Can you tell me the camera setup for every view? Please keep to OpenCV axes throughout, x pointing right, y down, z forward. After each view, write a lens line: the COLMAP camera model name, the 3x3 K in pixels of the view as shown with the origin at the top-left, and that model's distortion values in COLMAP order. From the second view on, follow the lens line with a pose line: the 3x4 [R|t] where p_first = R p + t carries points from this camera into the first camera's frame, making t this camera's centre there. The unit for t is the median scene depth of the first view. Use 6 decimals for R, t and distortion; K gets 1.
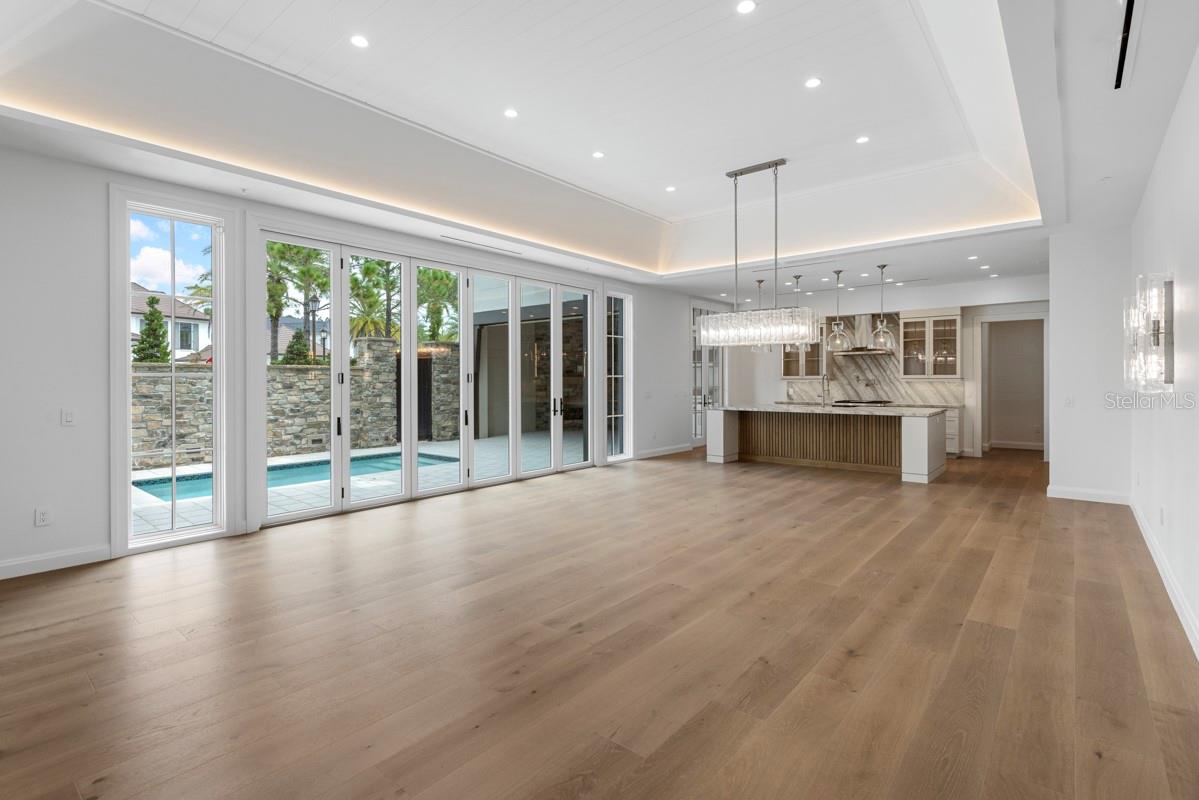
lens RADIAL K [[563.0, 0, 597.1], [0, 563.0, 380.7], [0, 0, 1]] dist [-0.000999, 0.000288]
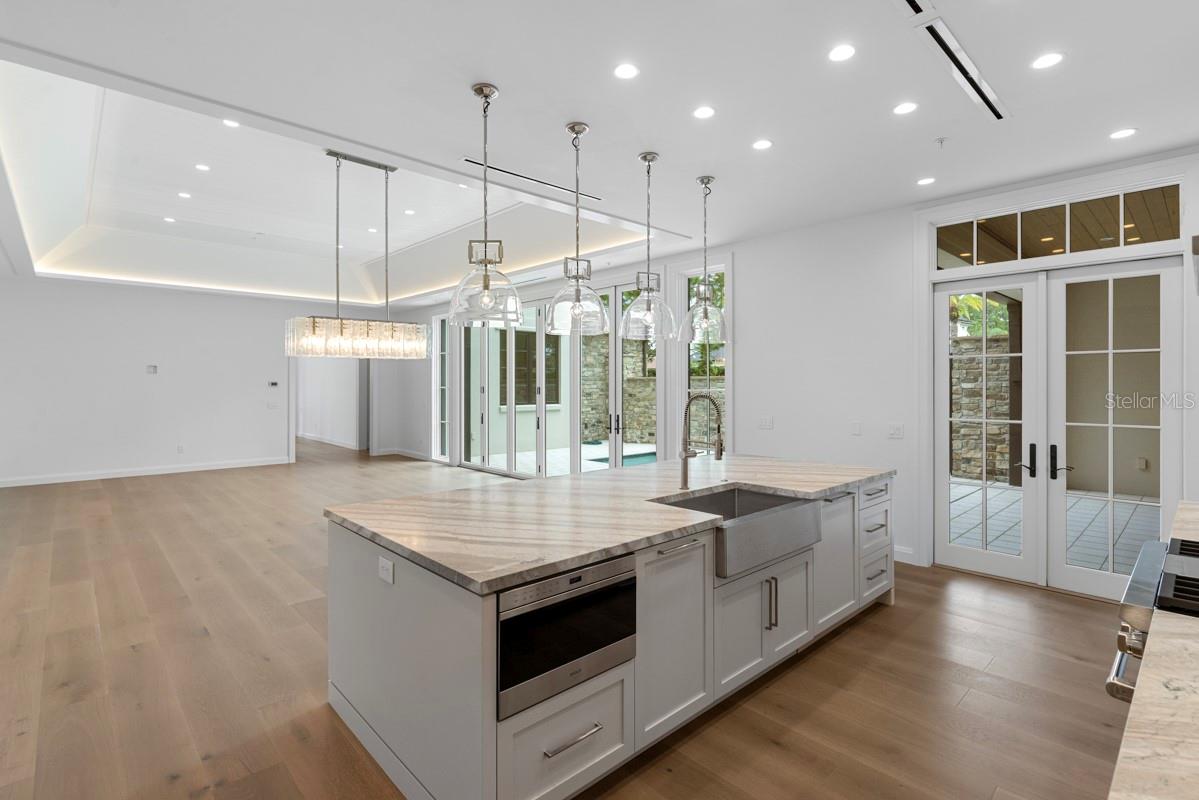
lens RADIAL K [[563.0, 0, 604.2], [0, 563.0, 383.1], [0, 0, 1]] dist [-0.000999, 0.000288]
pose [[-0.105637, 0.001314, -0.994404, 0.714891], [-0.002938, 0.999994, 0.001633, -0.017456], [0.994400, 0.003094, -0.105632, 0.936476]]
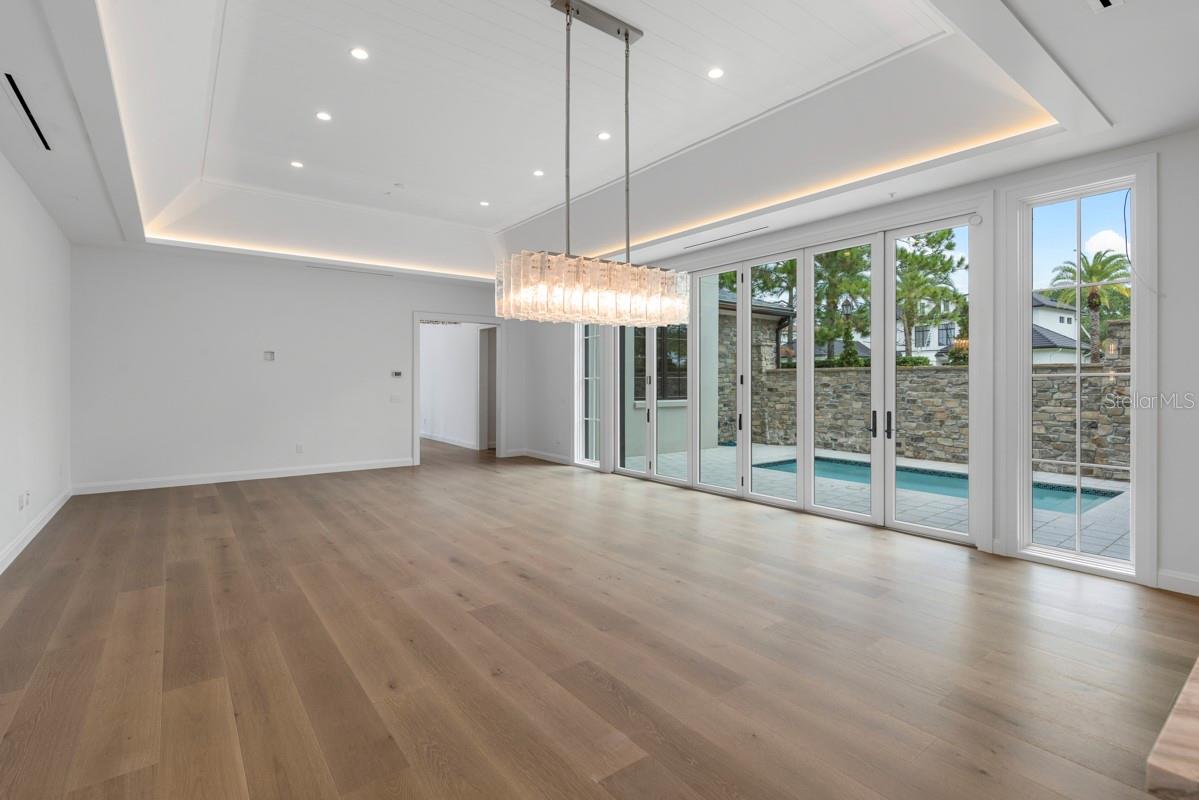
lens RADIAL K [[563.0, 0, 605.3], [0, 563.0, 380.5], [0, 0, 1]] dist [-0.000999, 0.000288]
pose [[-0.213257, 0.000735, -0.976996, 0.544847], [-0.002554, 0.999996, 0.001310, -0.002987], [0.976993, 0.002775, -0.213254, 0.727912]]
